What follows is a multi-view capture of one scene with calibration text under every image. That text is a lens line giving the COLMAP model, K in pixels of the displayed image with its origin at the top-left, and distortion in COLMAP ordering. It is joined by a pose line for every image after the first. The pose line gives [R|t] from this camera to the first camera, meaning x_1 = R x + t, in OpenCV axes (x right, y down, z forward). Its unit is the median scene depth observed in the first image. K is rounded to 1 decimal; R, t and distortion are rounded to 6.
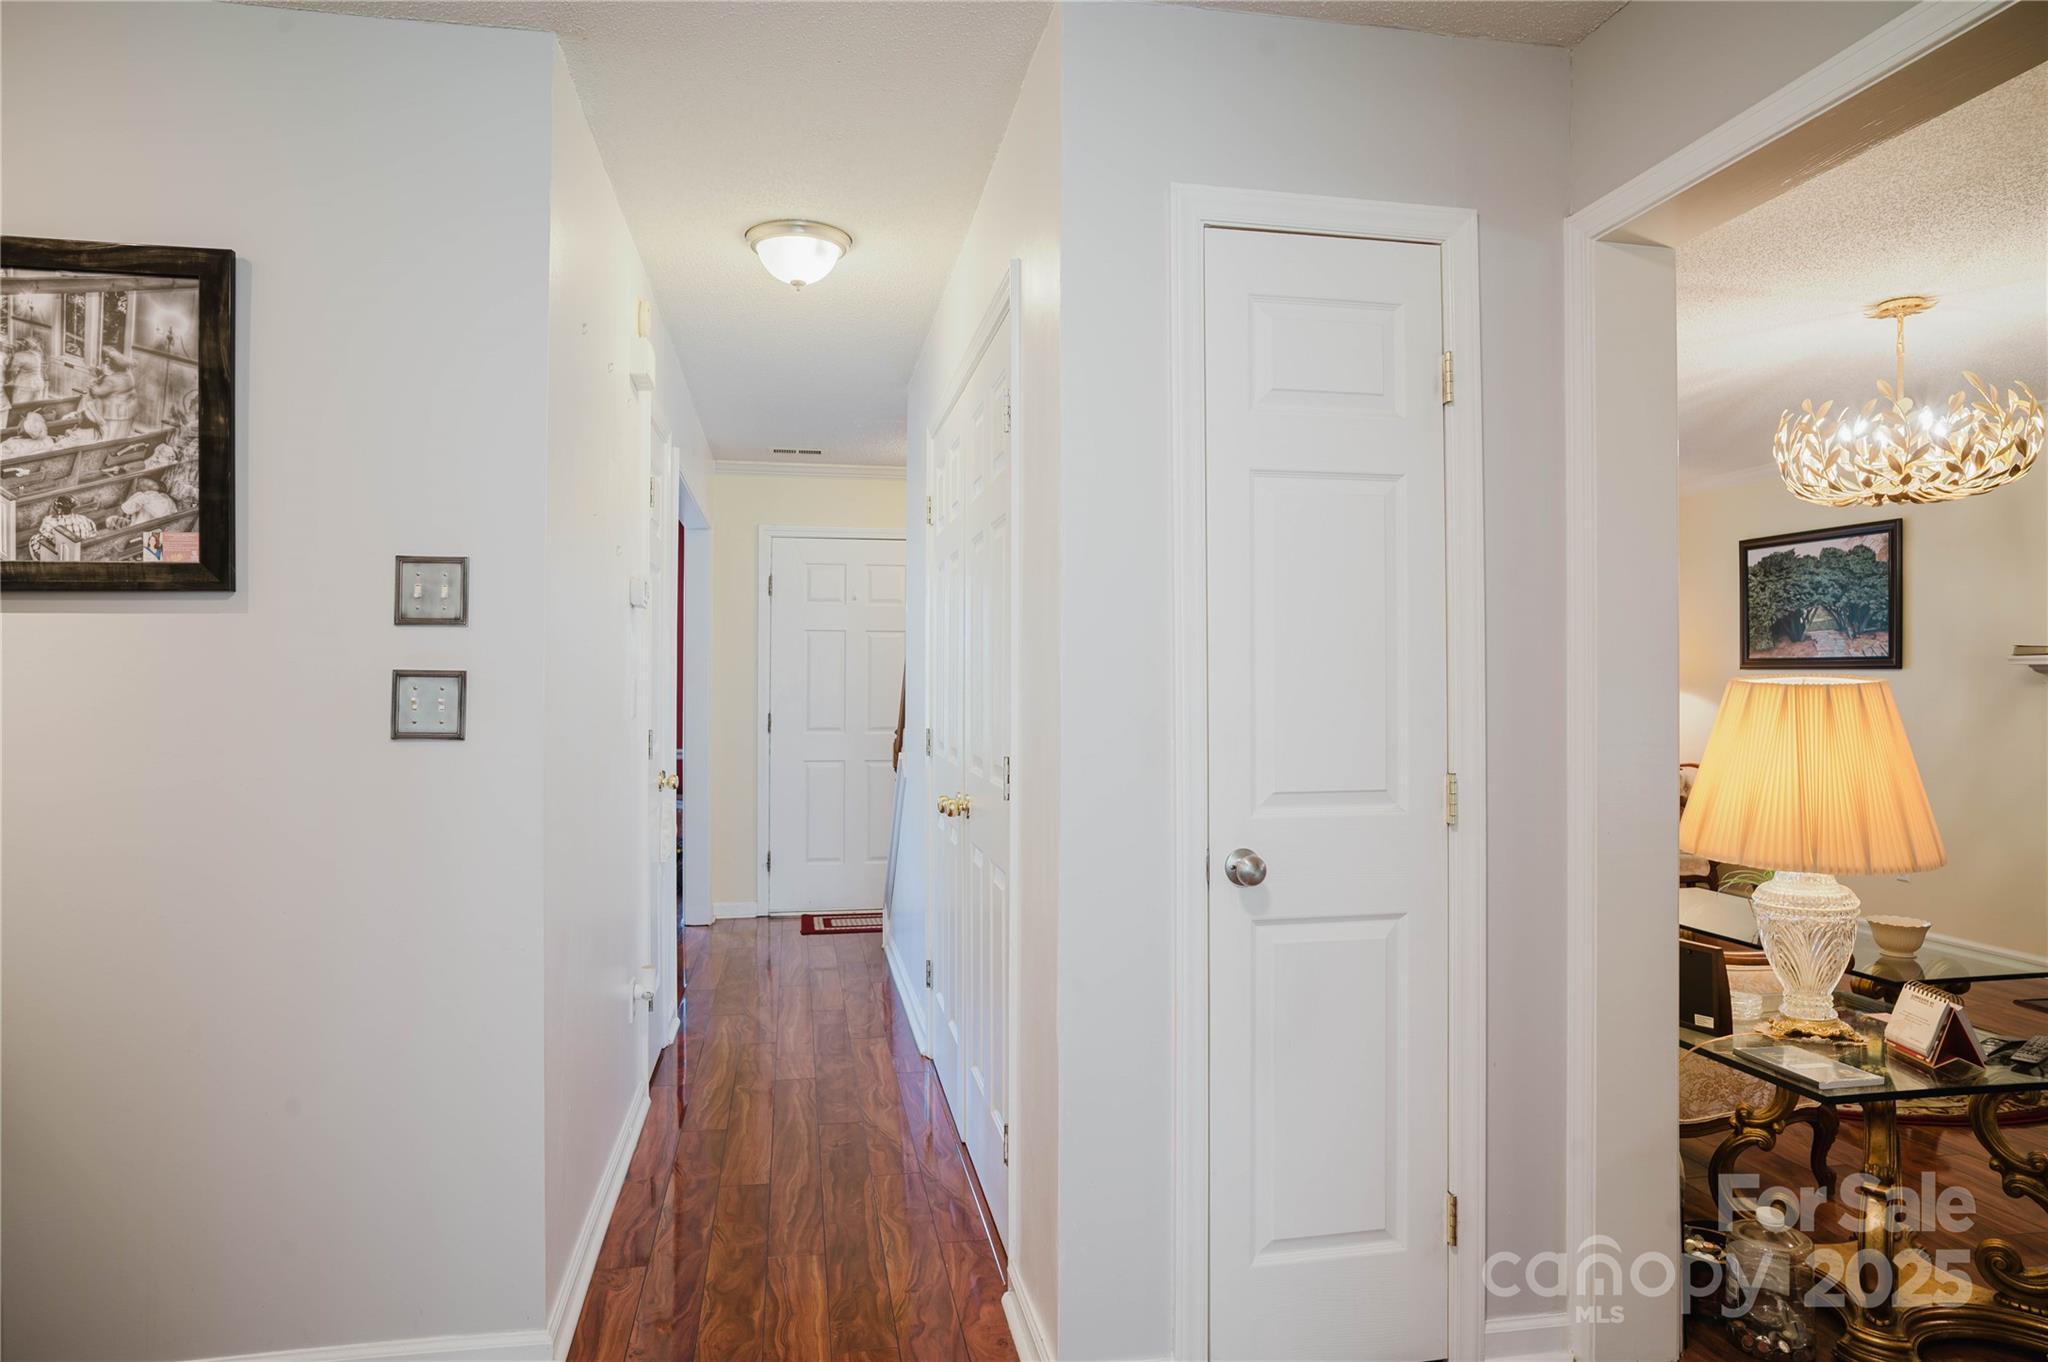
lens RADIAL K [[1222.8, 0, 1036.8], [0, 1222.8, 672.5], [0, 0, 1]] dist [-0.051766, 0.033868]
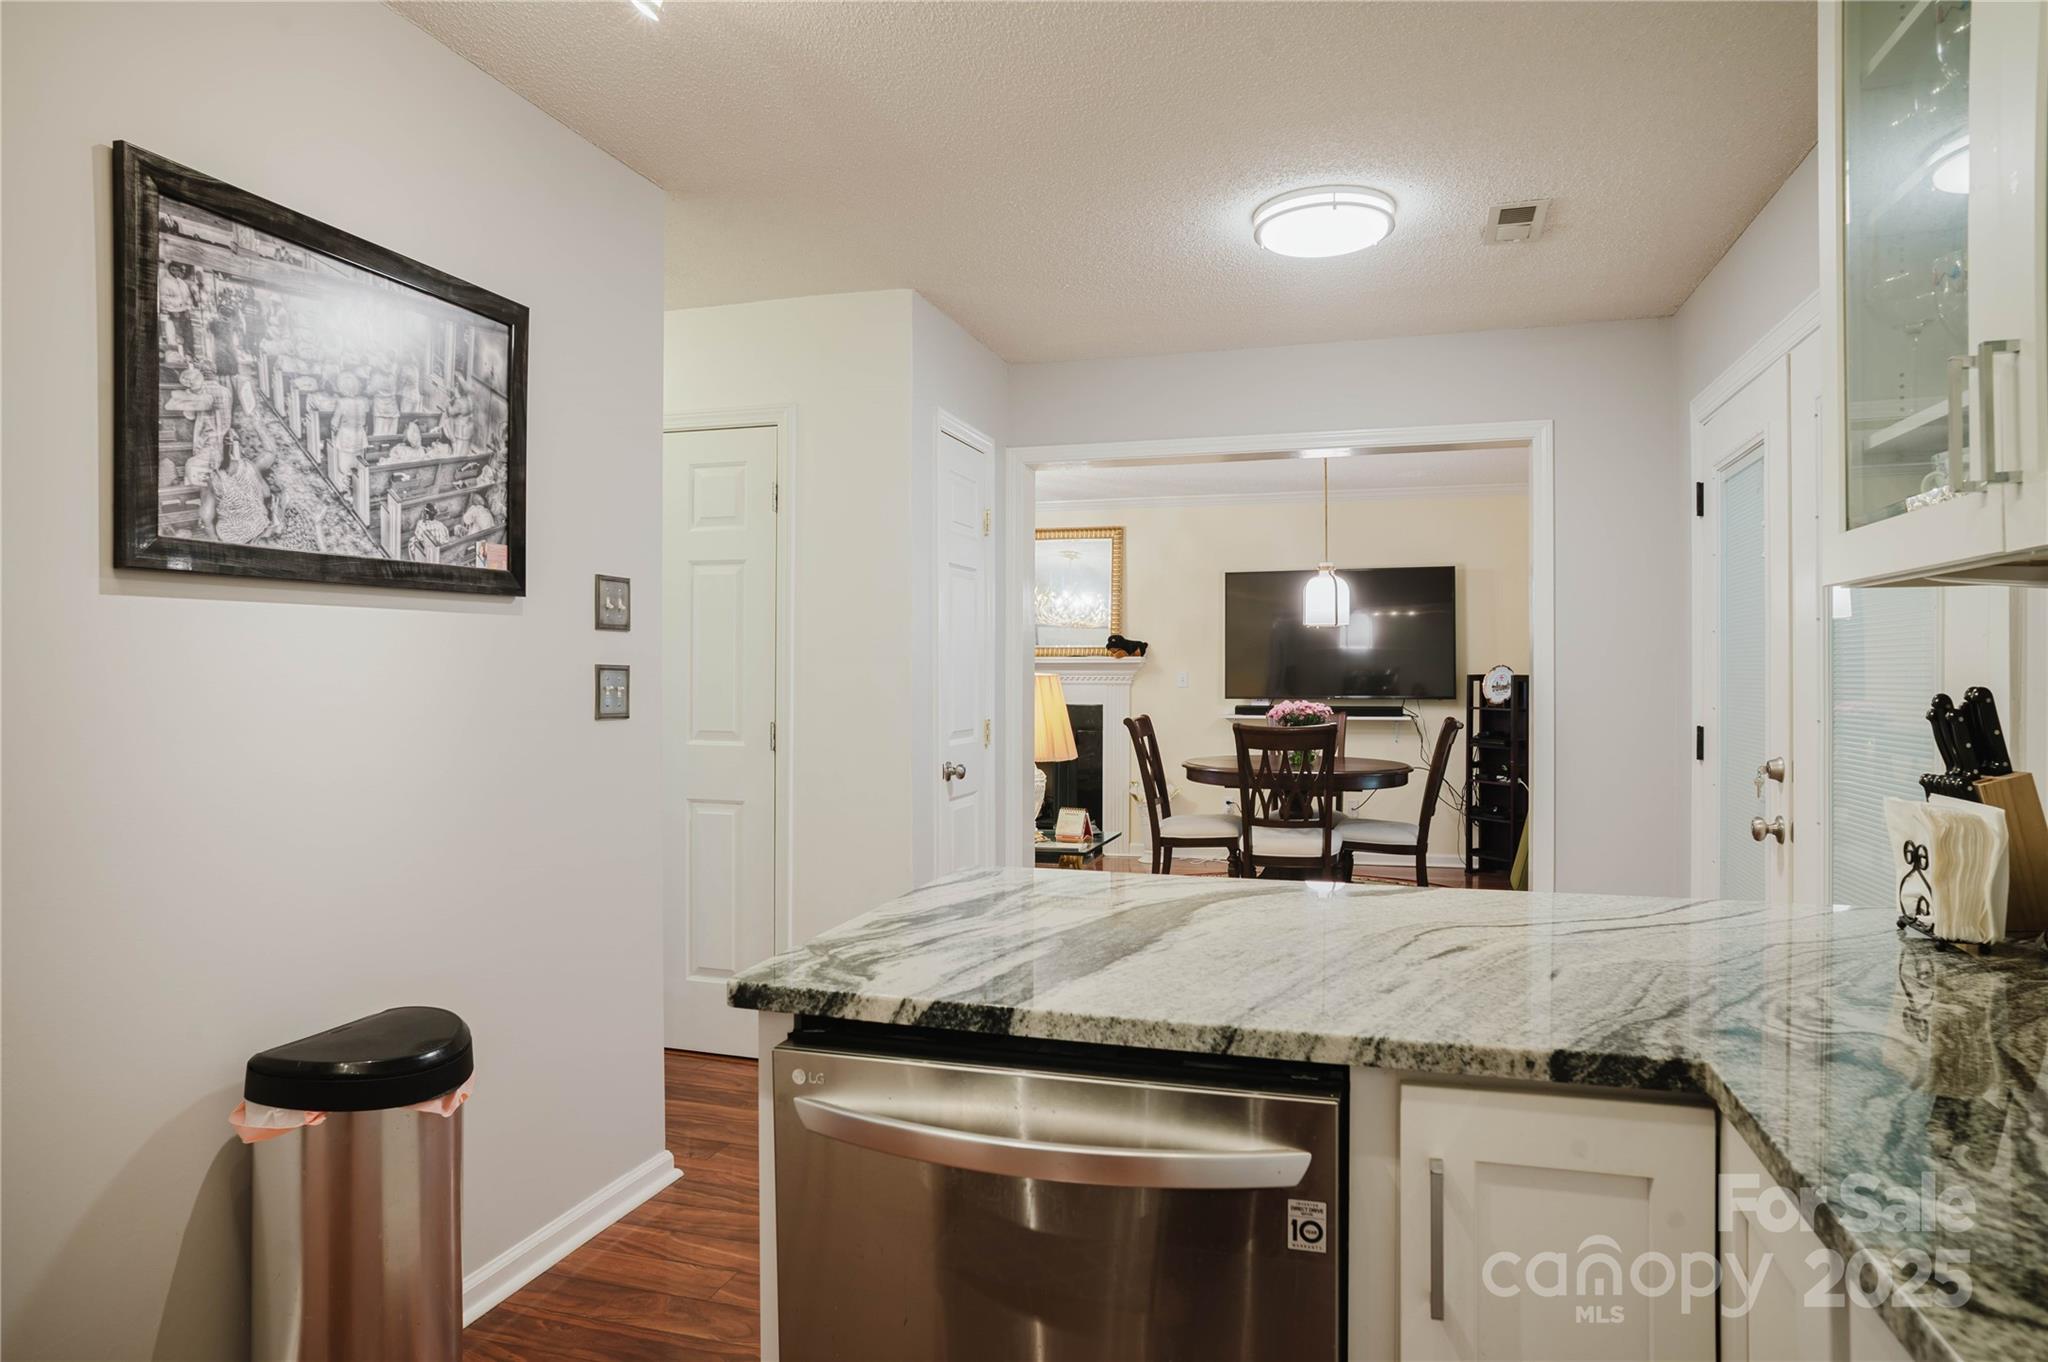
lens RADIAL K [[1222.8, 0, 1025.3], [0, 1222.8, 681.1], [0, 0, 1]] dist [-0.051766, 0.033868]
pose [[0.466648, -0.003800, 0.884435, -1.514517], [-0.009918, 0.999905, 0.009529, -0.001467], [-0.884387, -0.013219, 0.466566, 0.008655]]
